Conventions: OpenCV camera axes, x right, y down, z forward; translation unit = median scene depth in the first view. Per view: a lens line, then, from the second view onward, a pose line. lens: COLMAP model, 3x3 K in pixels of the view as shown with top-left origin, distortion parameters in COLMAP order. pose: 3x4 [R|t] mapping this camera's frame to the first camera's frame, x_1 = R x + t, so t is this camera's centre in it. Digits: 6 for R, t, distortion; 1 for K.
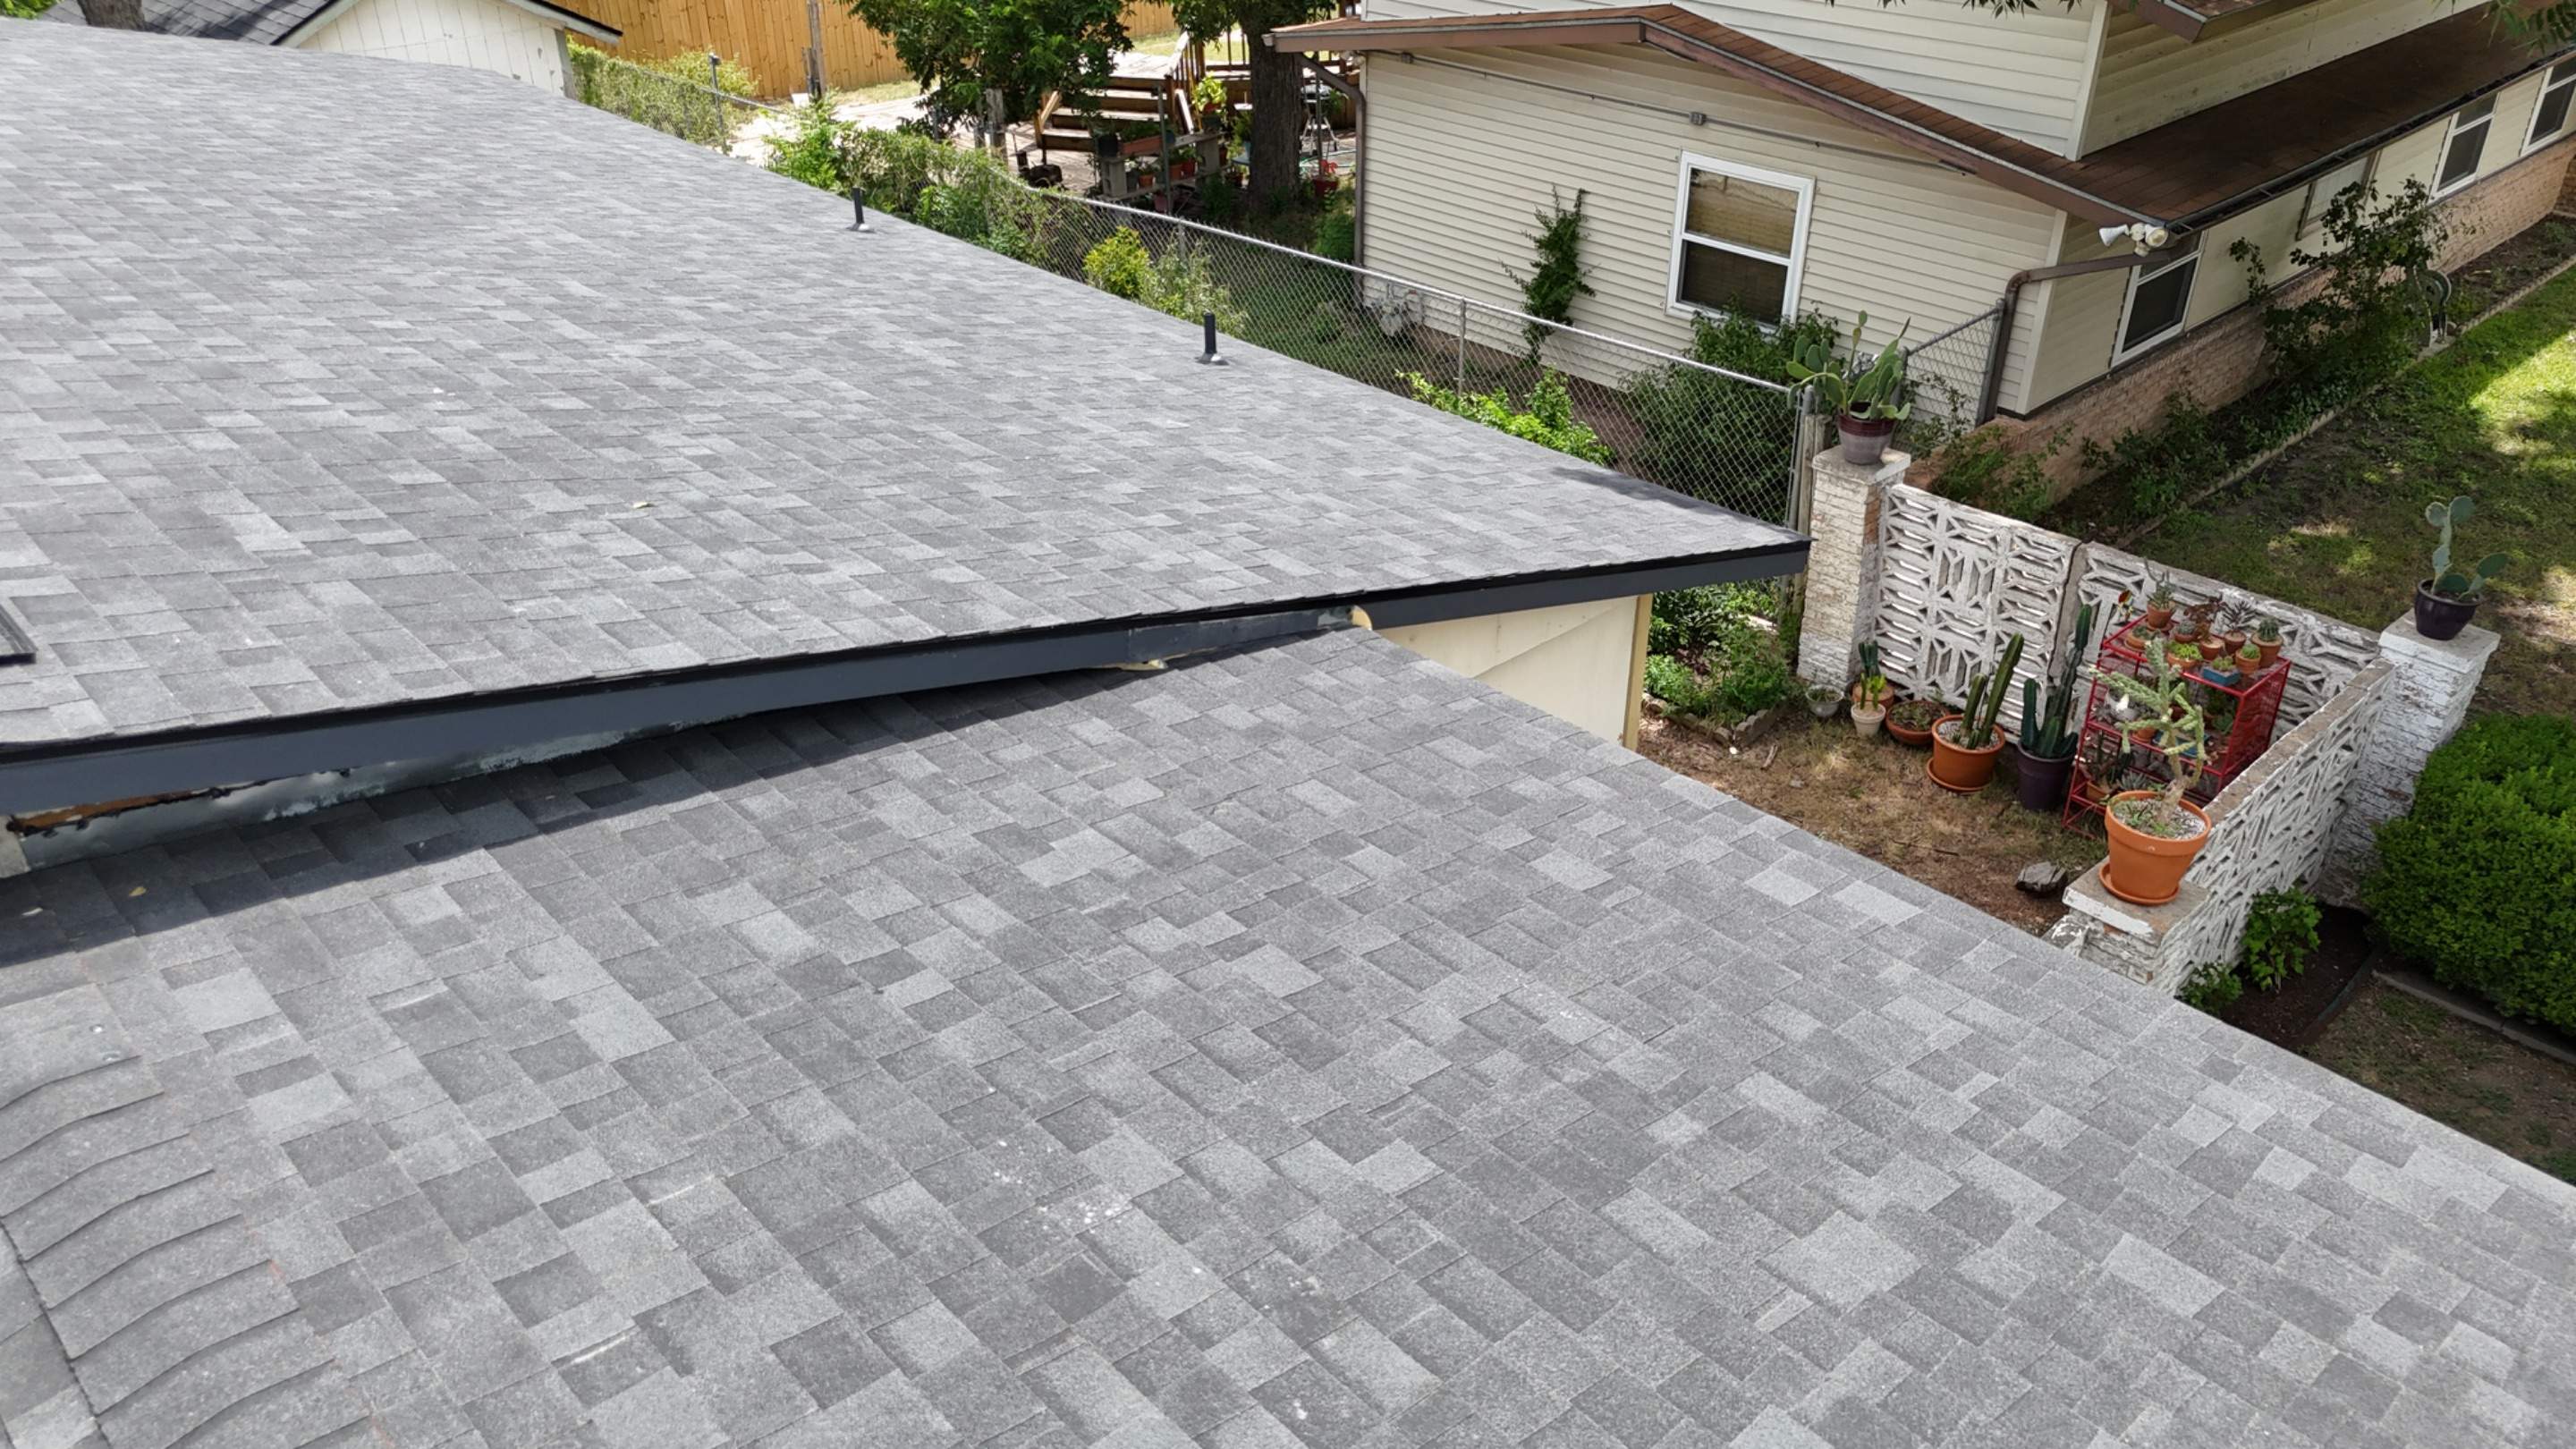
lens RADIAL K [[1899.4, 0, 1292.3], [0, 1899.4, 720.9], [0, 0, 1]] dist [0.076909, -0.075398]
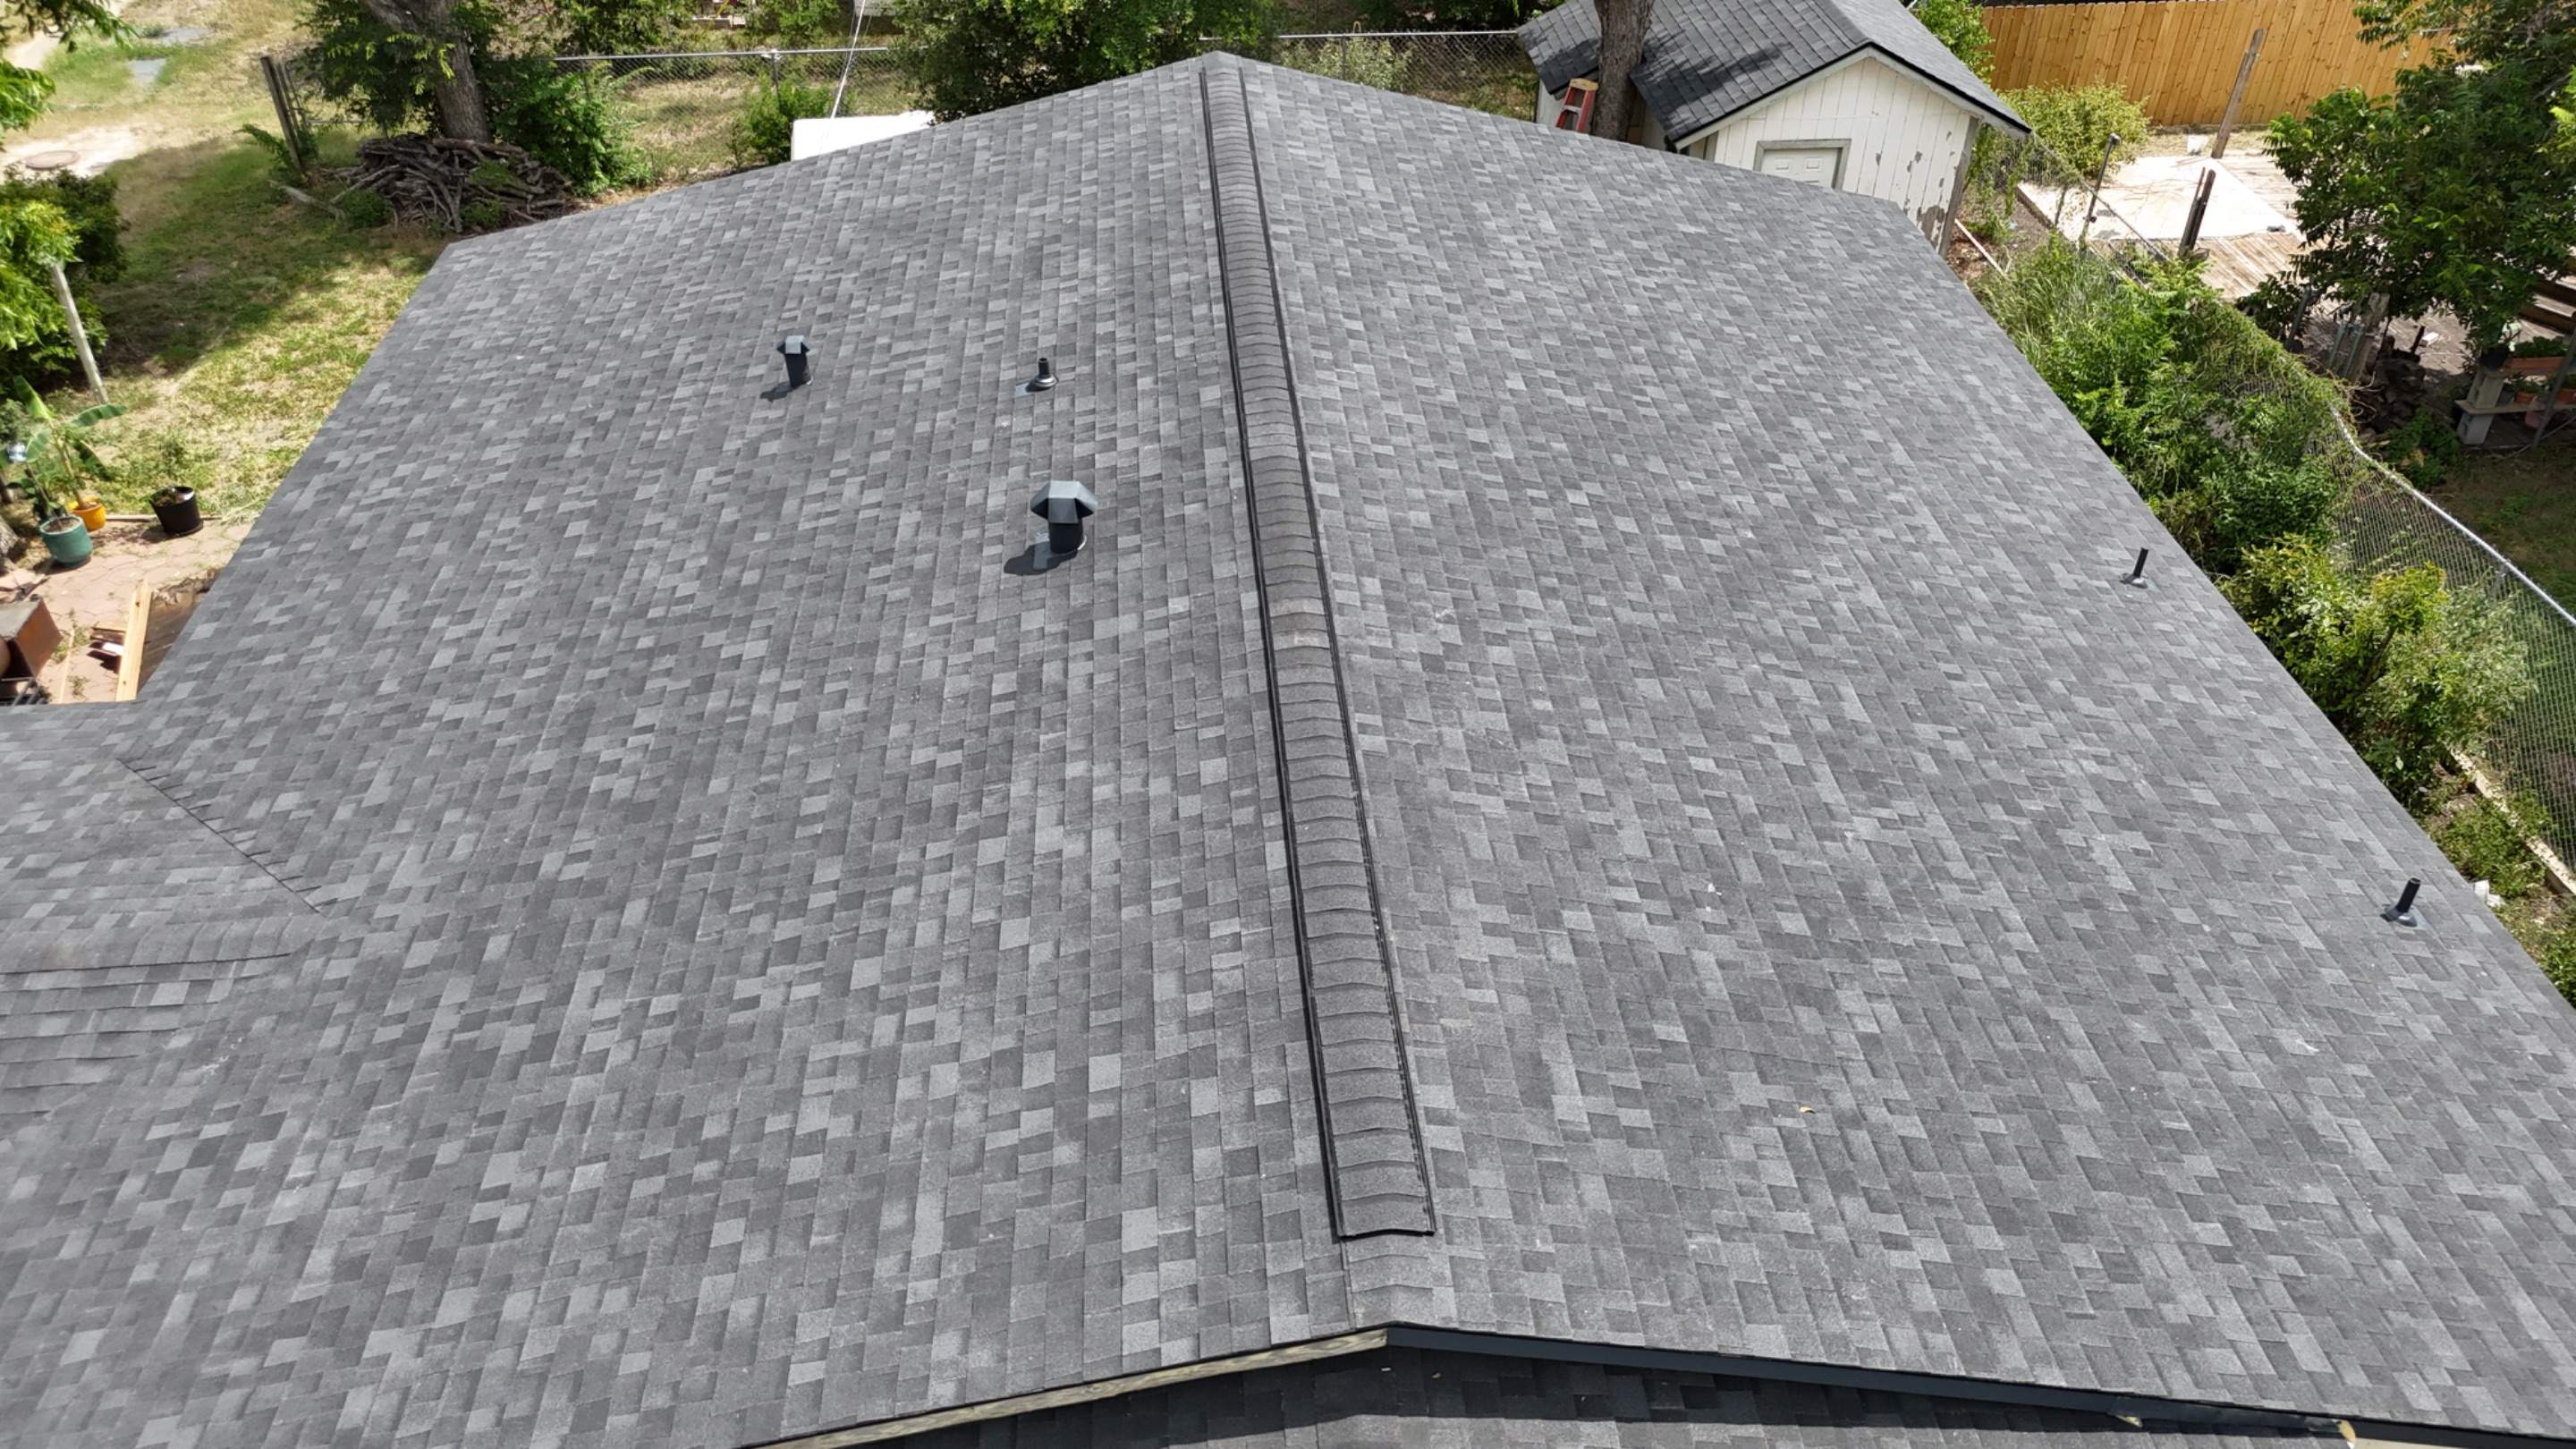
lens RADIAL K [[1892.4, 0, 1292.4], [0, 1892.4, 727.0], [0, 0, 1]] dist [0.090722, -0.094814]
pose [[0.776129, 0.389160, -0.496164, -0.041041], [-0.321907, 0.921114, 0.218918, -0.452021], [0.542217, -0.010189, 0.840176, -0.294076]]
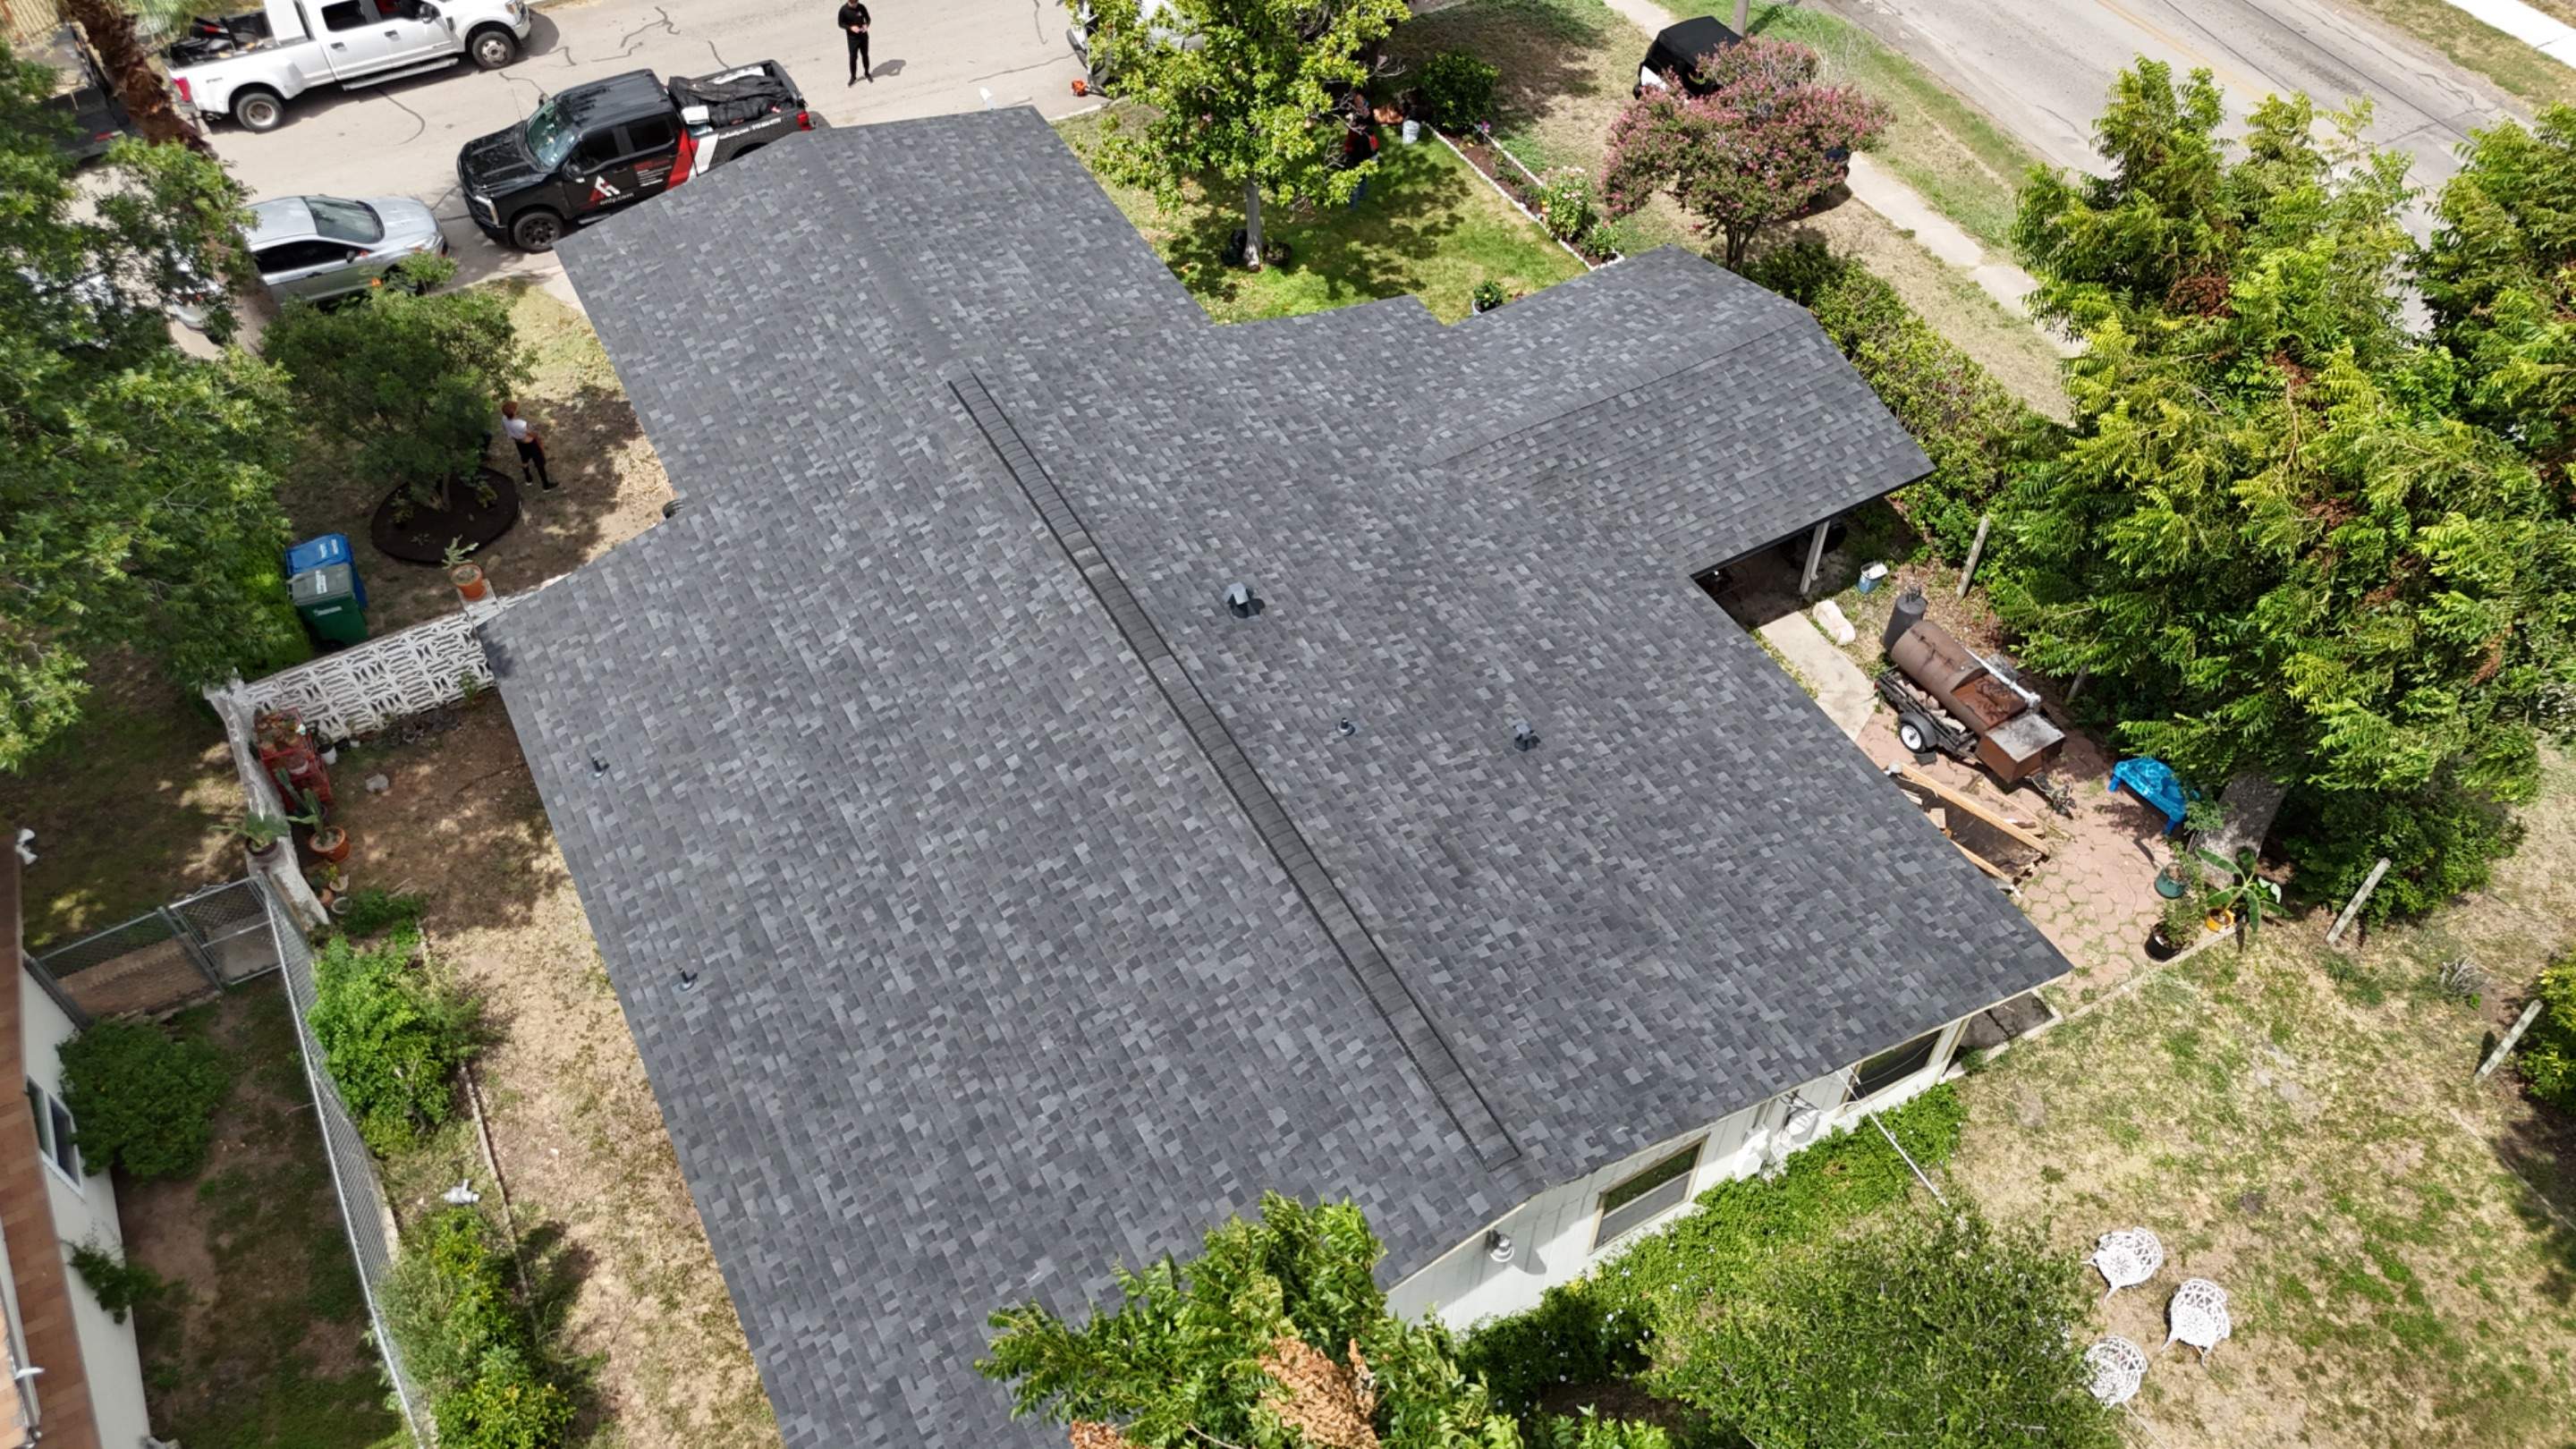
lens RADIAL K [[1892.4, 0, 1292.4], [0, 1892.4, 727.0], [0, 0, 1]] dist [0.090722, -0.094814]
pose [[-0.968846, -0.182823, 0.167072, -1.678201], [0.130518, 0.196411, 0.971796, -3.195109], [-0.210482, 0.963327, -0.166431, 1.625177]]
